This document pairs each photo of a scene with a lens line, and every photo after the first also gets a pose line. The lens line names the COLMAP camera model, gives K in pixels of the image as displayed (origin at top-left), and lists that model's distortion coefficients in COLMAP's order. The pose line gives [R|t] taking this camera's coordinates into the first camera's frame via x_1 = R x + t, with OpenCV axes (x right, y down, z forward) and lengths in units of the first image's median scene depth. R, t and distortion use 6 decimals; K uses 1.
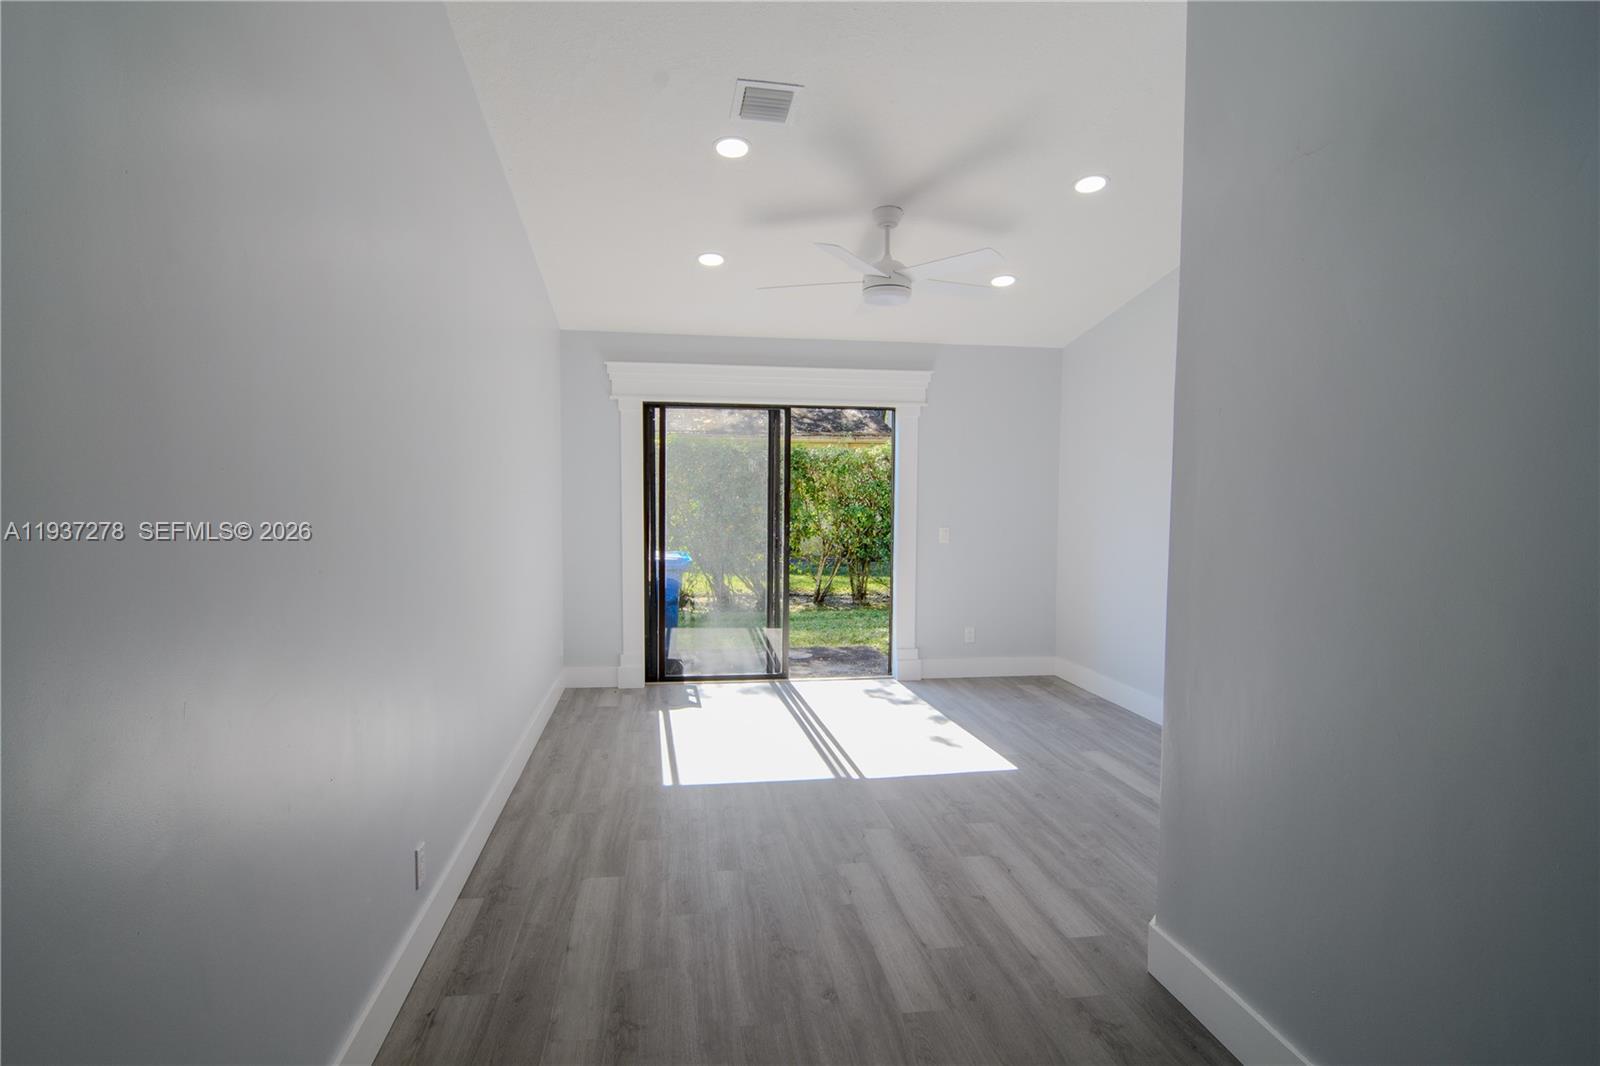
lens RADIAL K [[857.9, 0, 800.0], [0, 857.9, 533.0], [0, 0, 1]] dist [-0.005138, -0.015987]
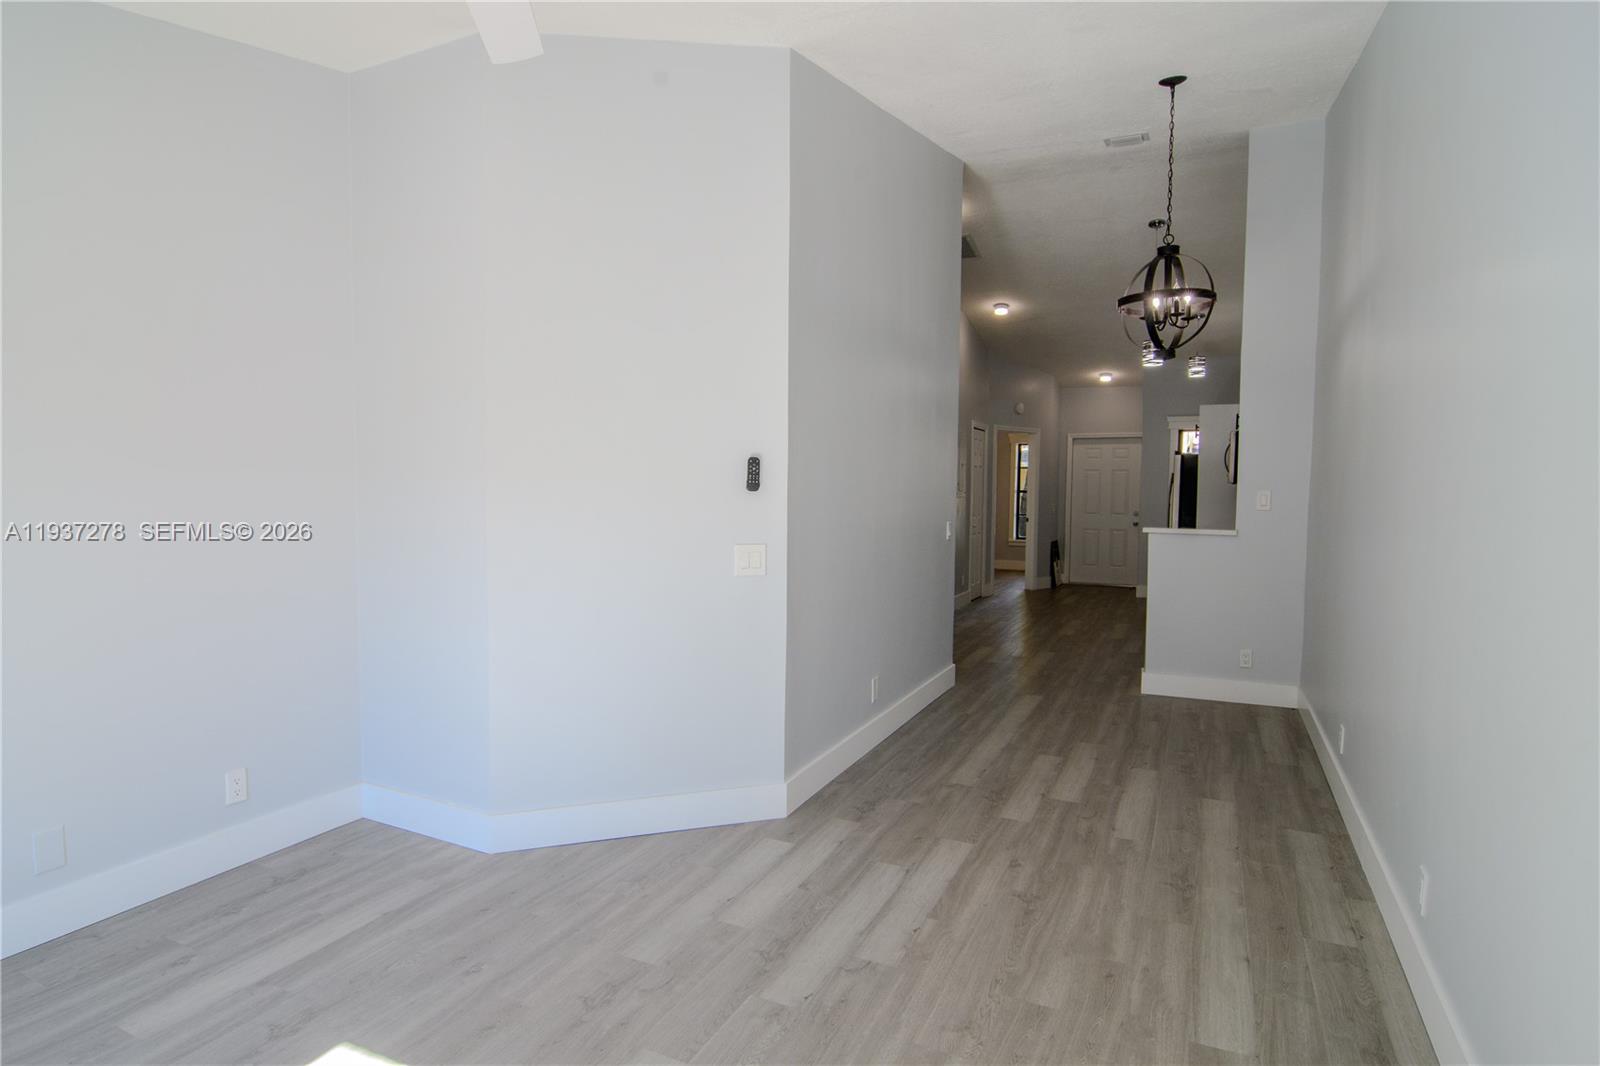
lens RADIAL K [[855.4, 0, 794.1], [0, 855.4, 538.6], [0, 0, 1]] dist [-0.011834, -0.008010]
pose [[-0.824356, -0.050826, 0.563785, -0.161971], [0.015477, 0.993565, 0.112202, -0.045147], [-0.565860, 0.101220, -0.818265, 0.898307]]
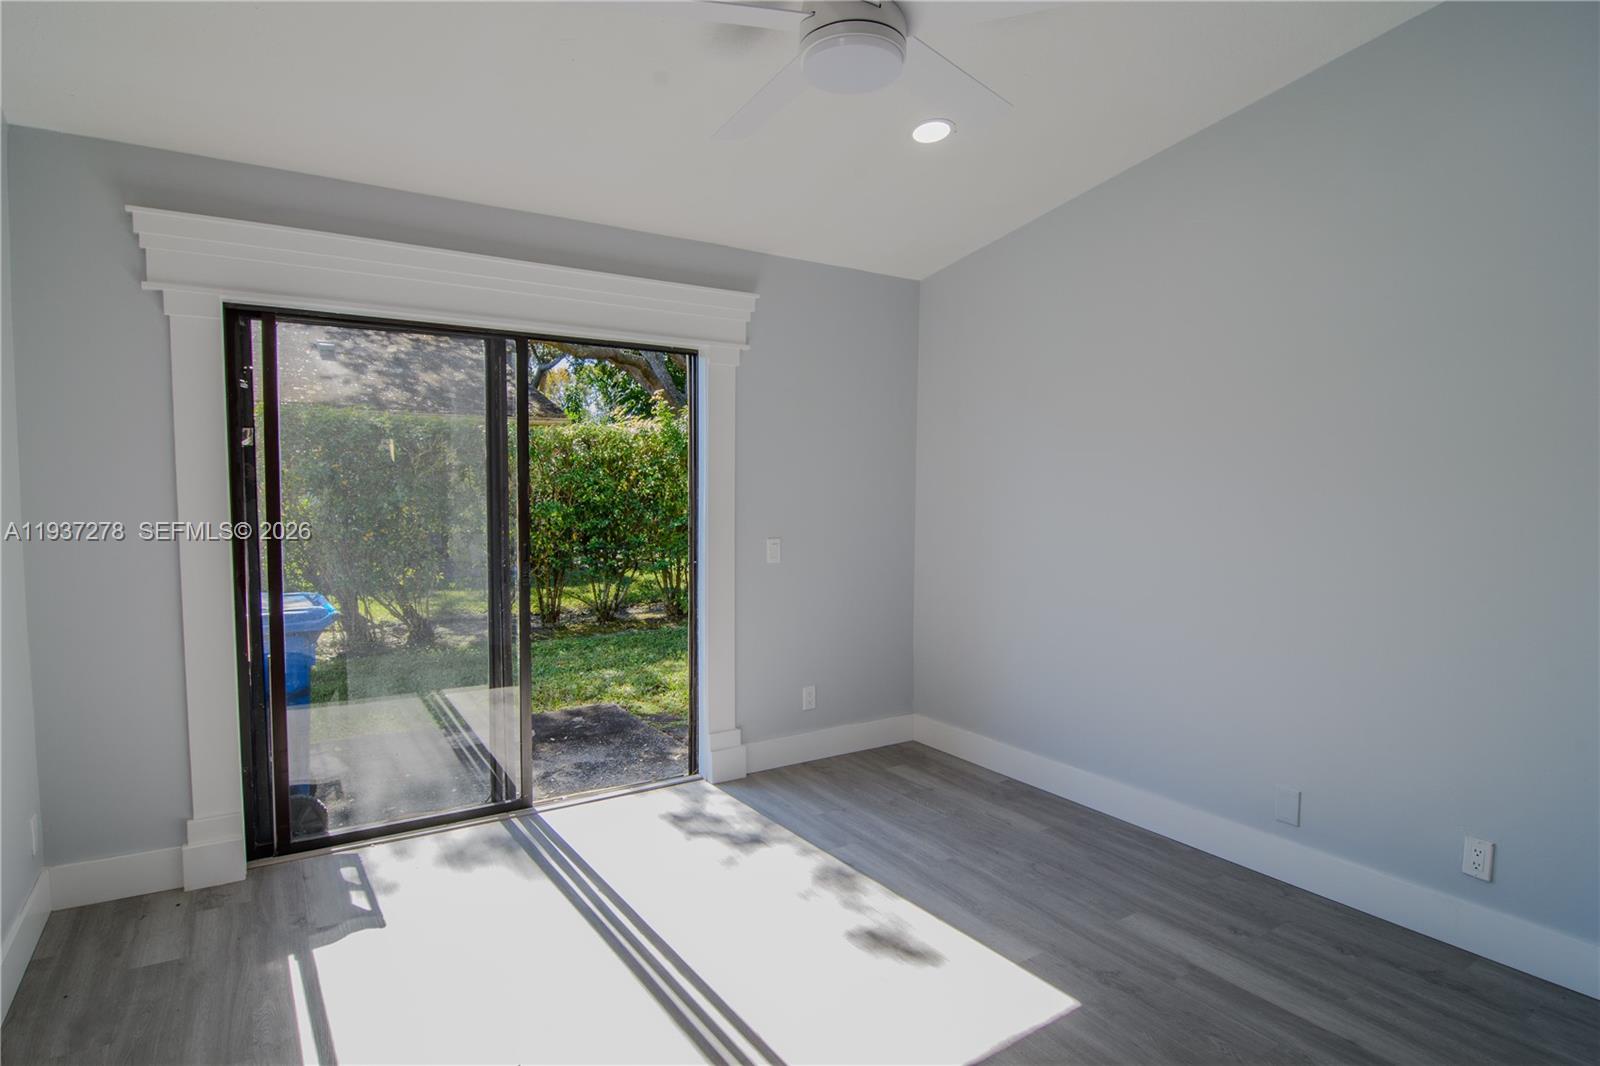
lens RADIAL K [[857.9, 0, 800.0], [0, 857.9, 533.0], [0, 0, 1]] dist [-0.005138, -0.015987]
pose [[0.913336, -0.025554, 0.406405, -0.088022], [0.021061, 0.999658, 0.015526, -0.023160], [-0.406663, -0.005621, 0.913561, 0.444145]]
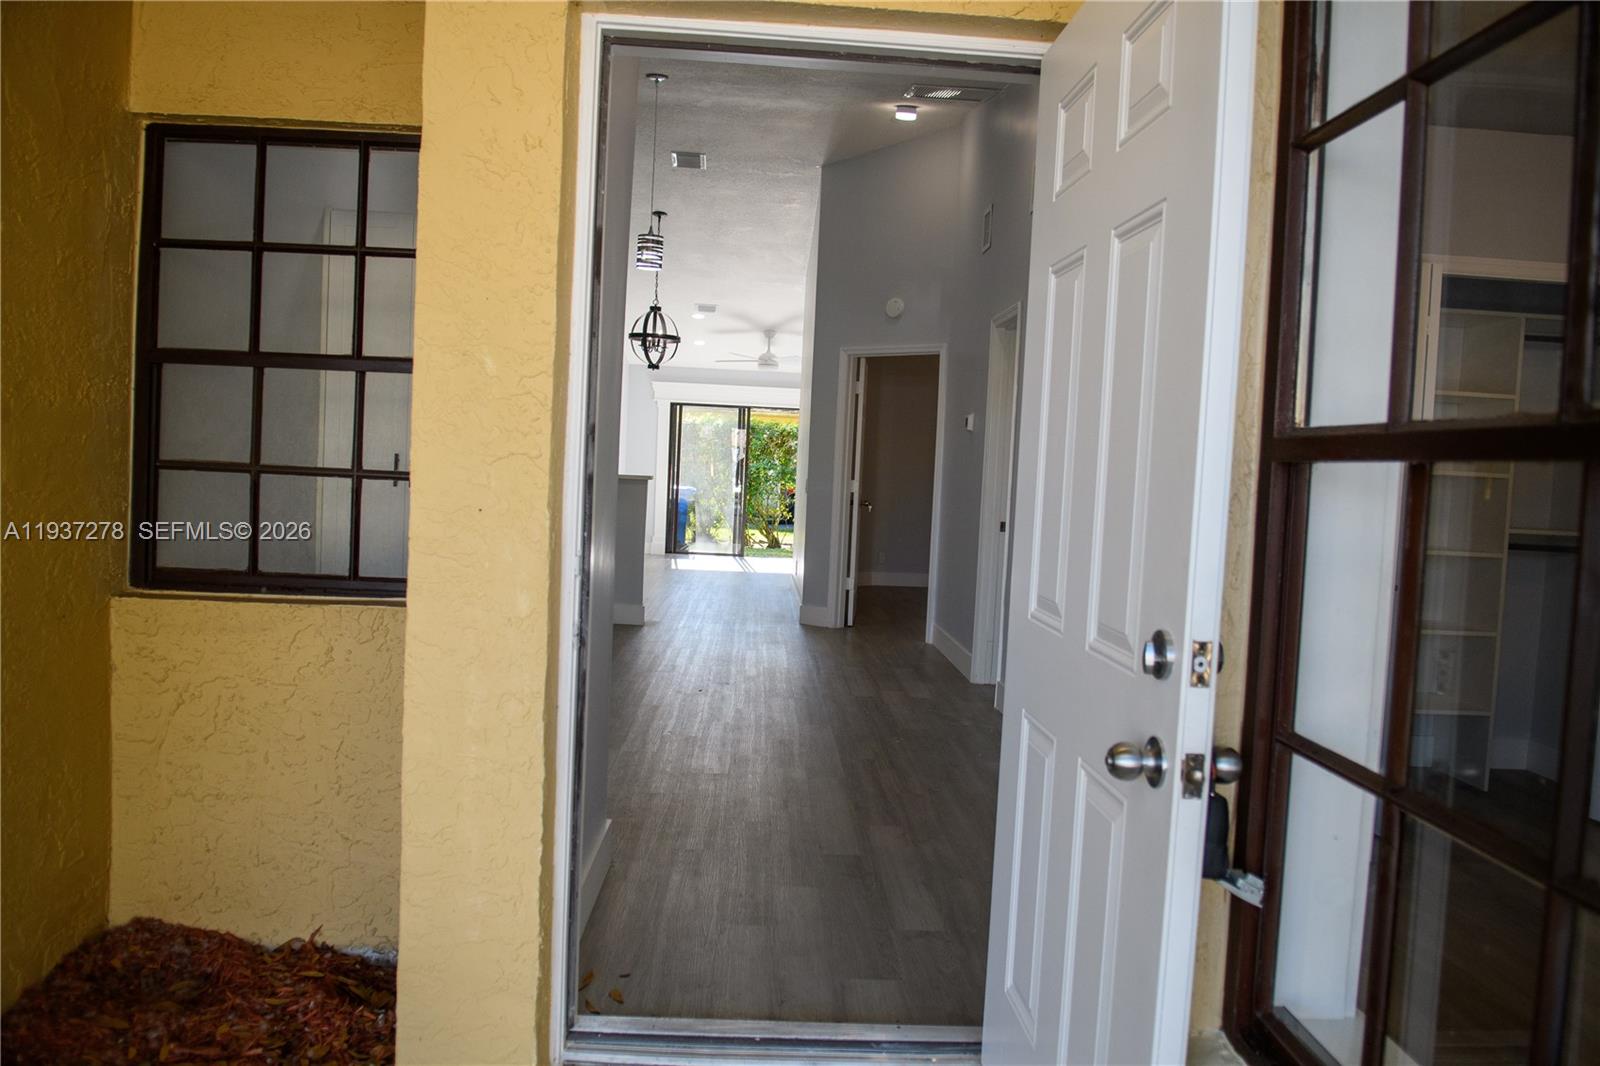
lens RADIAL K [[1188.1, 0, 800.0], [0, 1188.1, 533.0], [0, 0, 1]] dist [-0.012327, -0.074384]
pose [[0.992797, 0.044904, -0.111076, 0.423329], [-0.044693, 0.998991, 0.004396, 0.114150], [0.111162, 0.000600, 0.993802, -1.642045]]
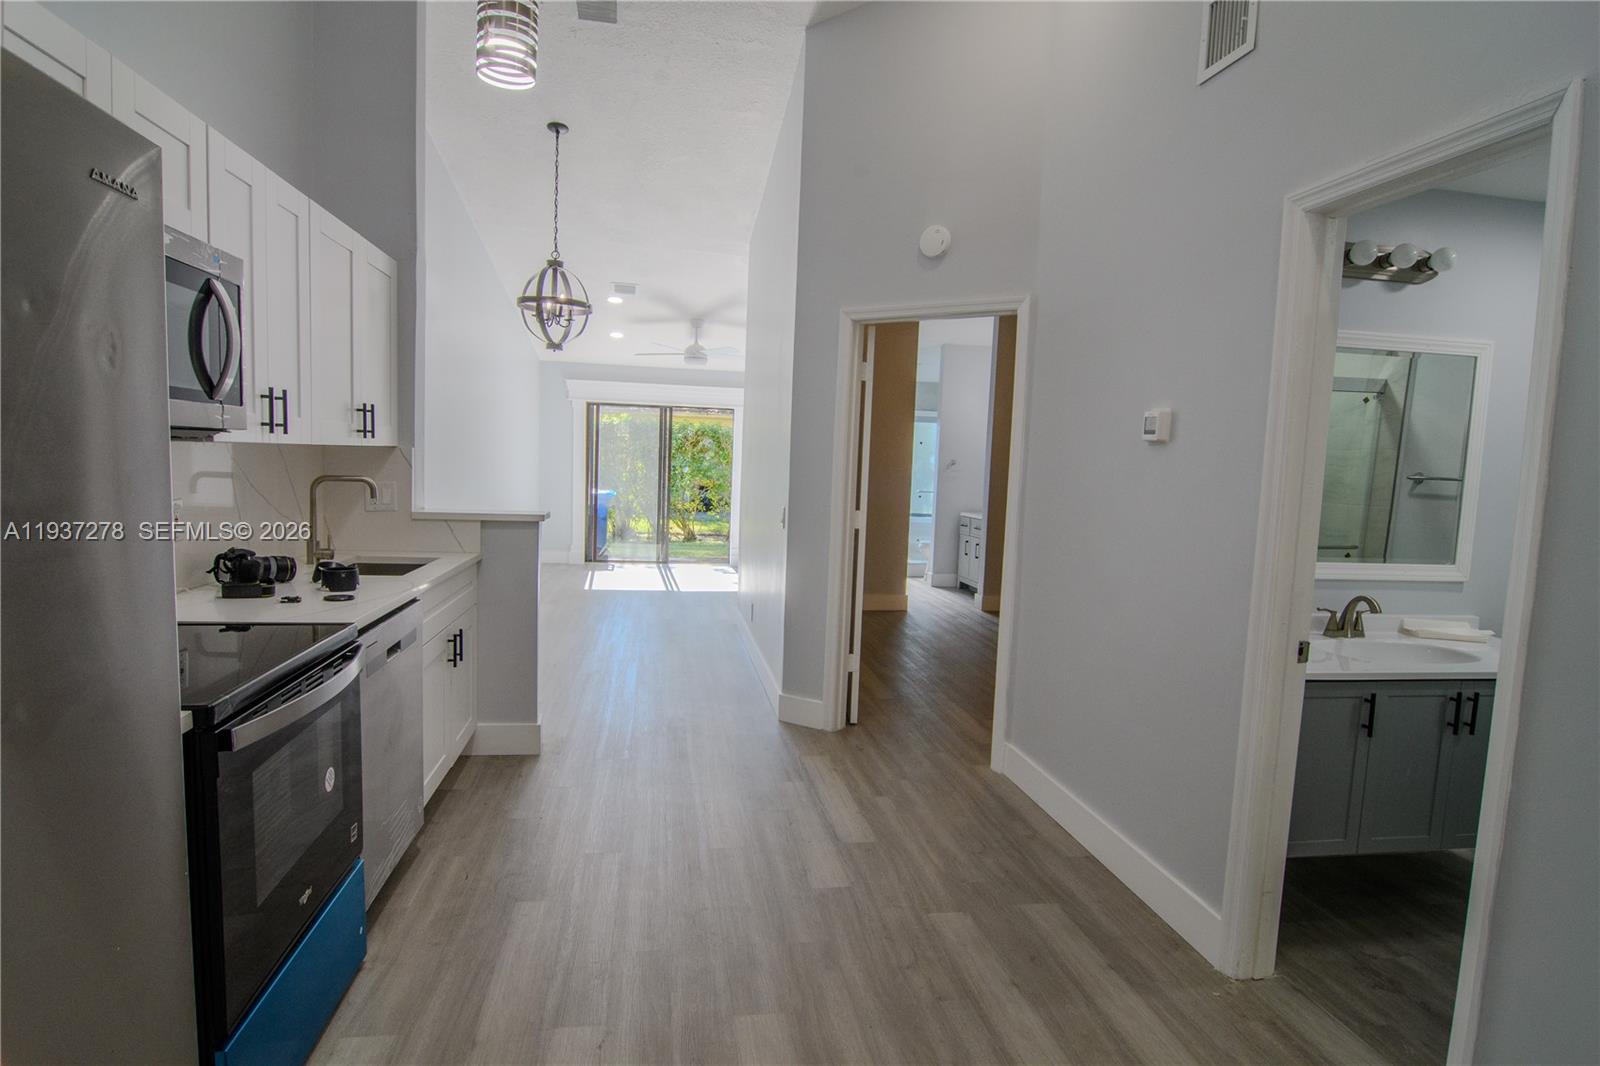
lens RADIAL K [[855.4, 0, 794.1], [0, 855.4, 538.6], [0, 0, 1]] dist [-0.011834, -0.008010]
pose [[0.999501, 0.030126, 0.009522, 0.248167], [-0.030508, 0.998610, 0.042990, 0.040165], [-0.008214, -0.043259, 0.999030, -0.810941]]
